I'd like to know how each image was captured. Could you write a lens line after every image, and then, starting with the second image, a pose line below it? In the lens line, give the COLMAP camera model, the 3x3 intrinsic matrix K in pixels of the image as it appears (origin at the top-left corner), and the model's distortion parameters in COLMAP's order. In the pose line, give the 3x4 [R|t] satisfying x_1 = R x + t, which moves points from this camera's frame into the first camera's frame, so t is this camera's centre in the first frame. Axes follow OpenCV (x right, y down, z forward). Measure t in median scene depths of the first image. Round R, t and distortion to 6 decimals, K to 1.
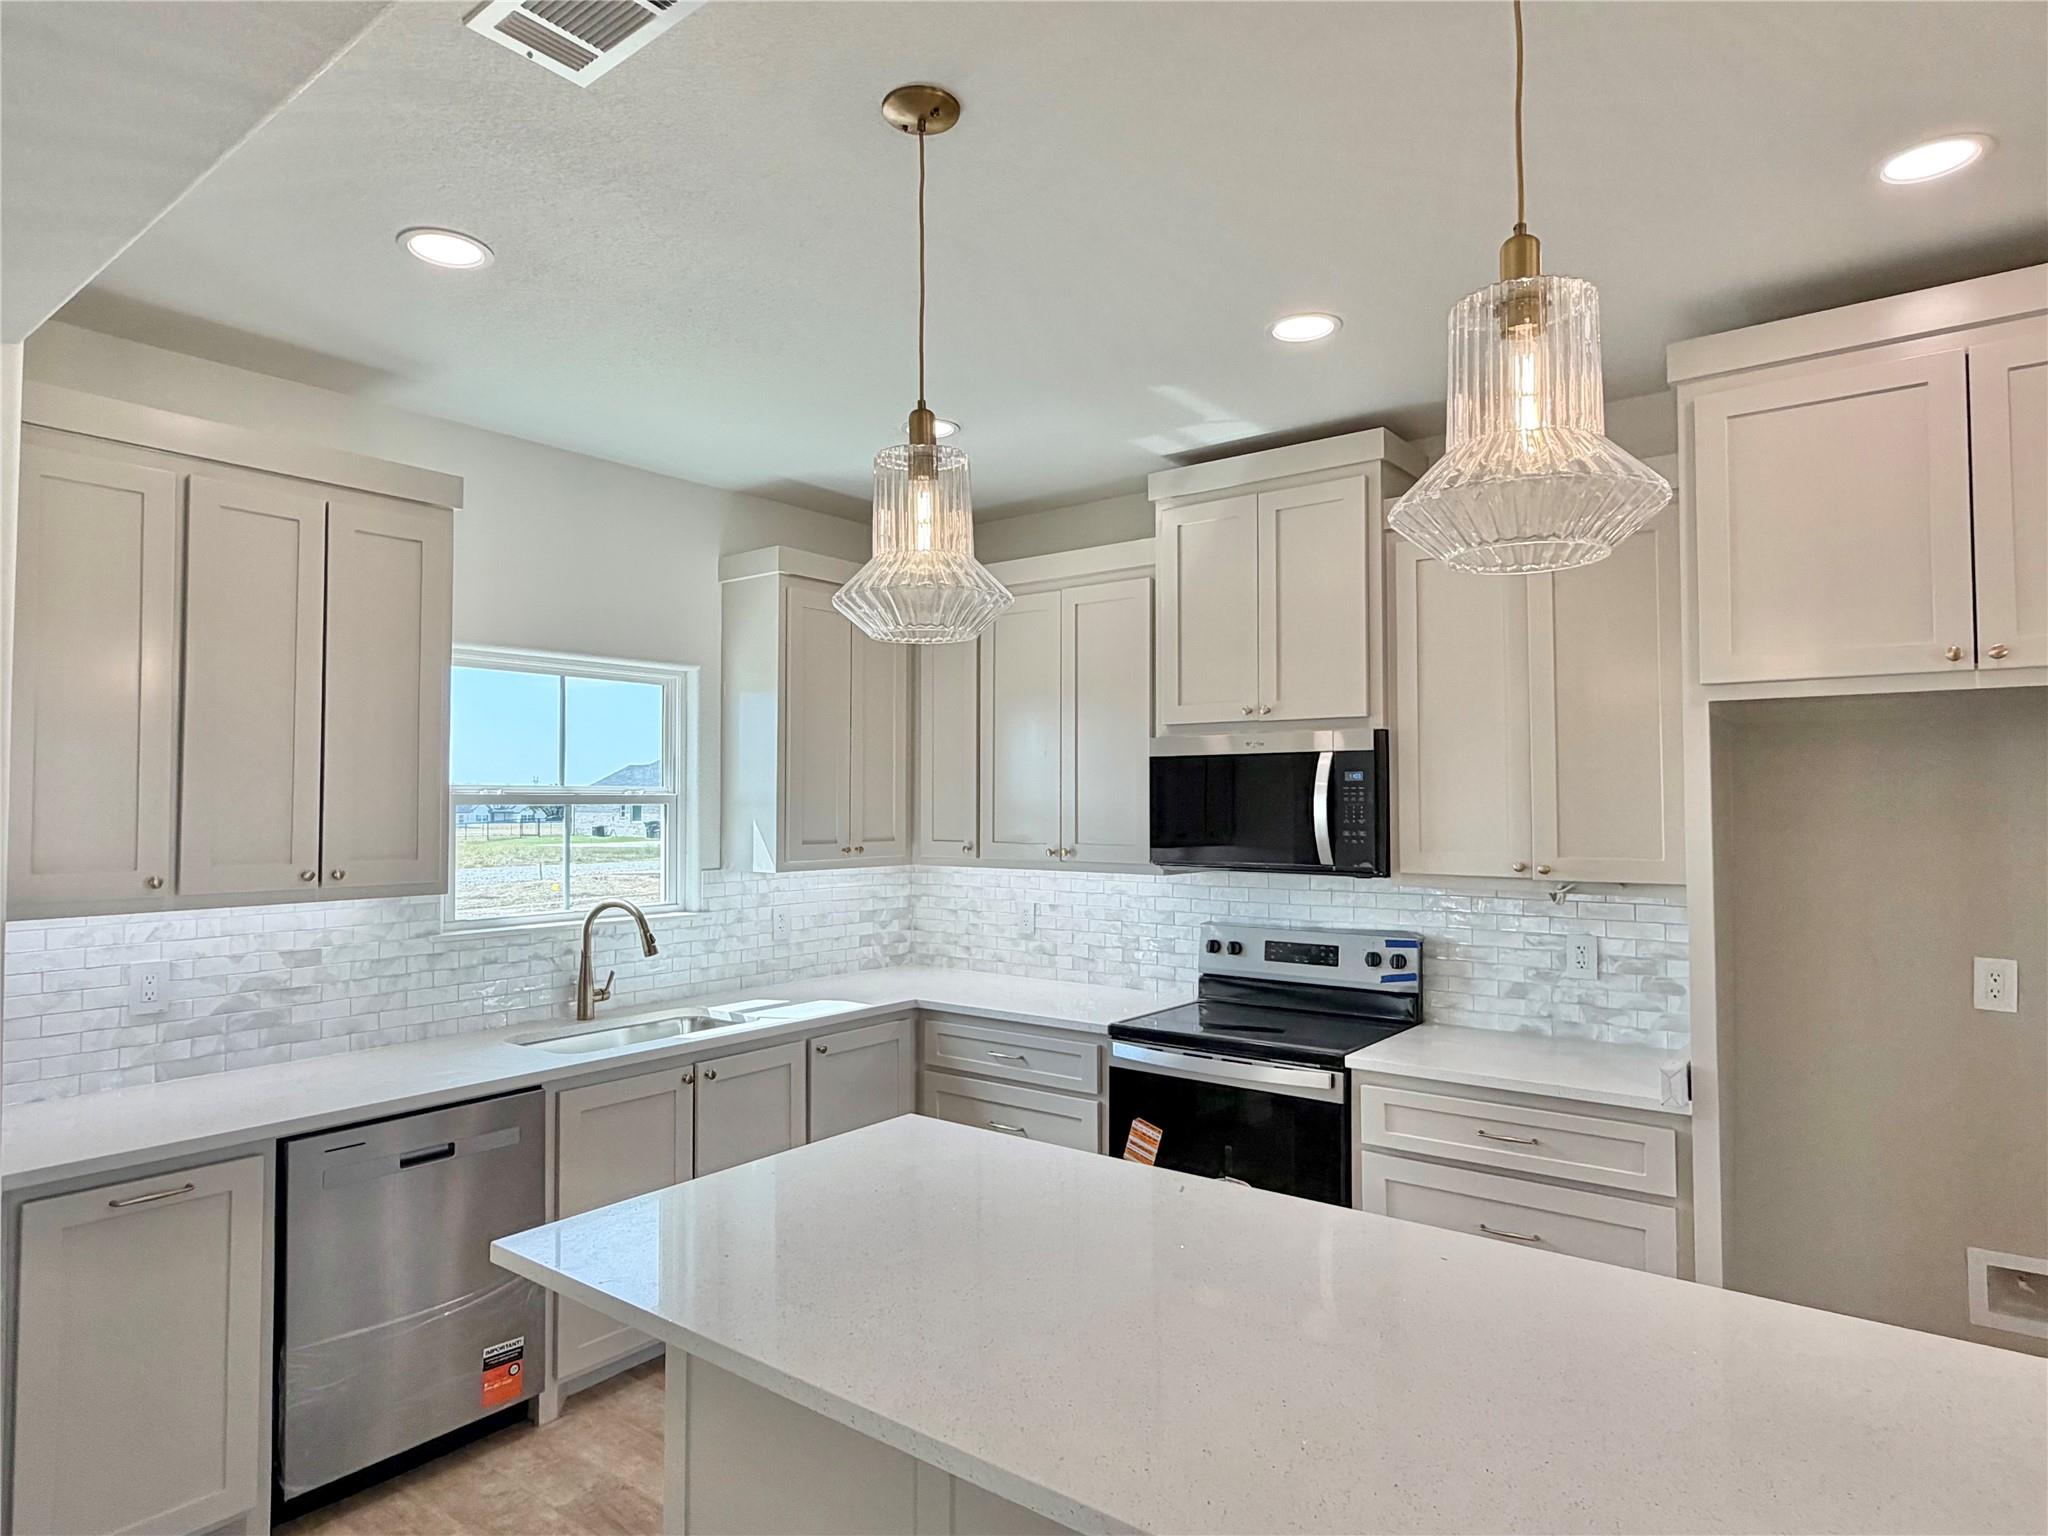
lens RADIAL K [[1192.2, 0, 1021.1], [0, 1192.2, 763.4], [0, 0, 1]] dist [-0.003683, 0.000444]
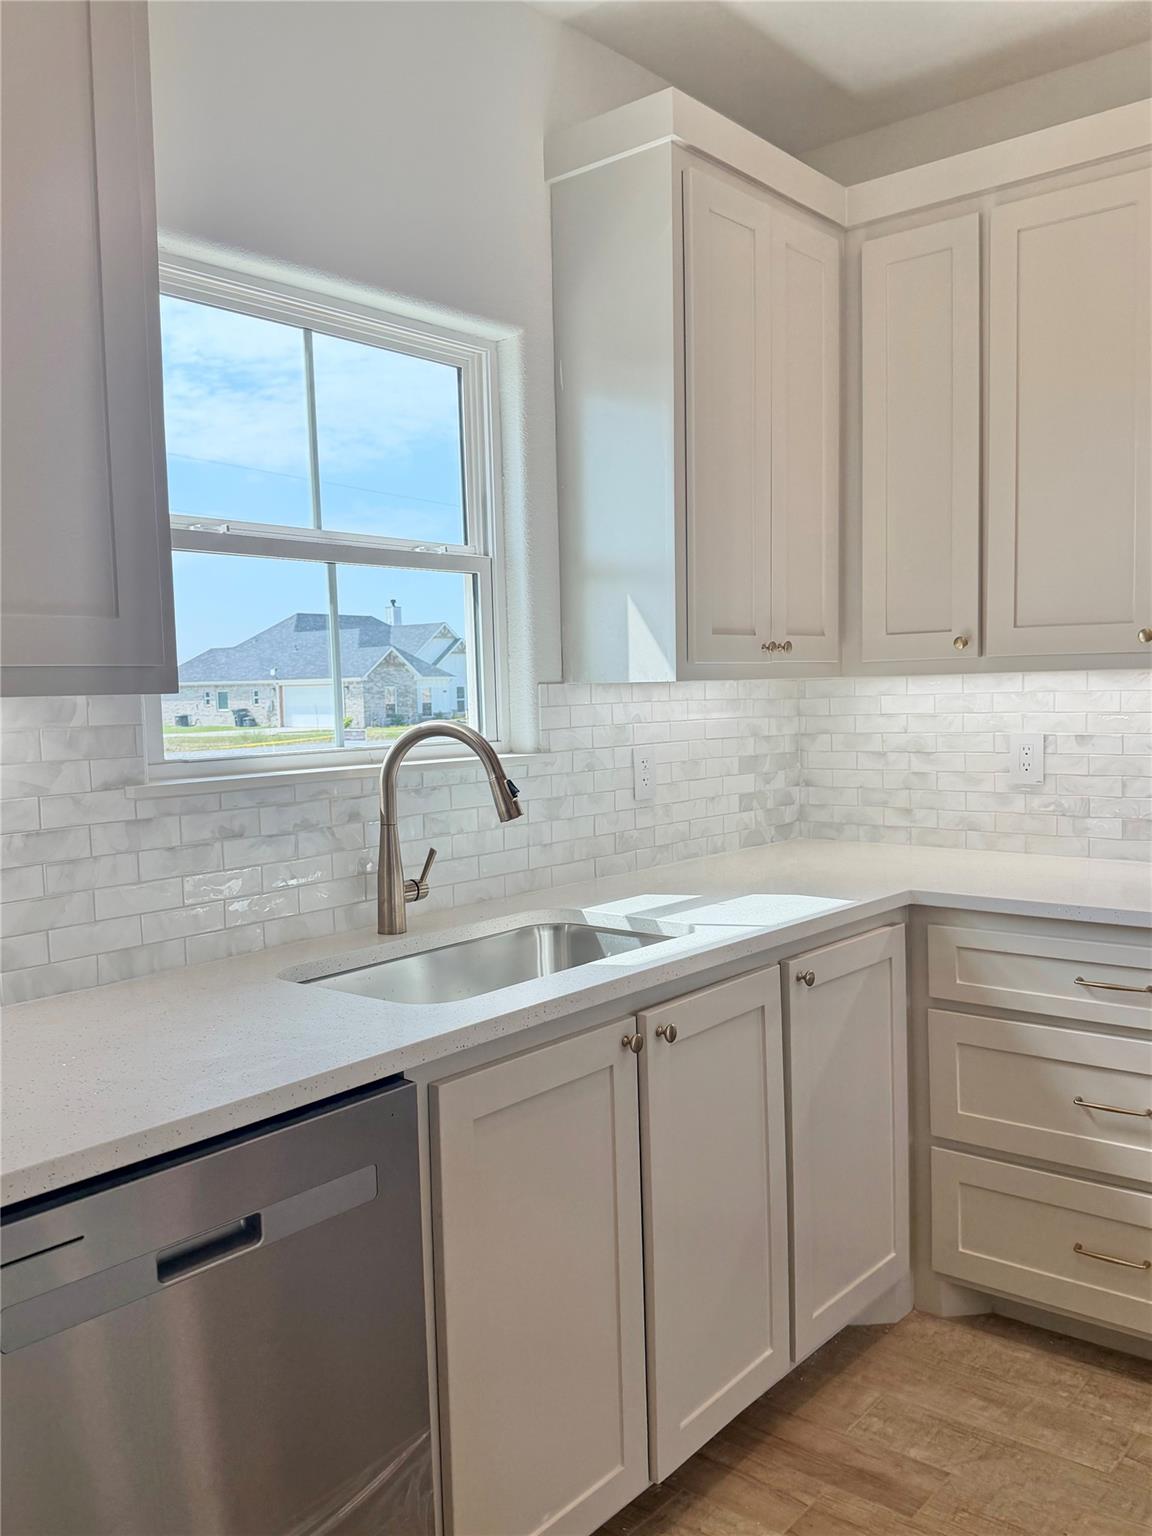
lens RADIAL K [[1269.1, 0, 579.3], [0, 1269.1, 771.9], [0, 0, 1]] dist [0.088453, -0.005006]
pose [[0.999146, -0.019751, -0.036281, -0.232627], [0.023319, 0.994642, 0.100718, 0.072364], [0.034098, -0.101478, 0.994253, 0.371473]]
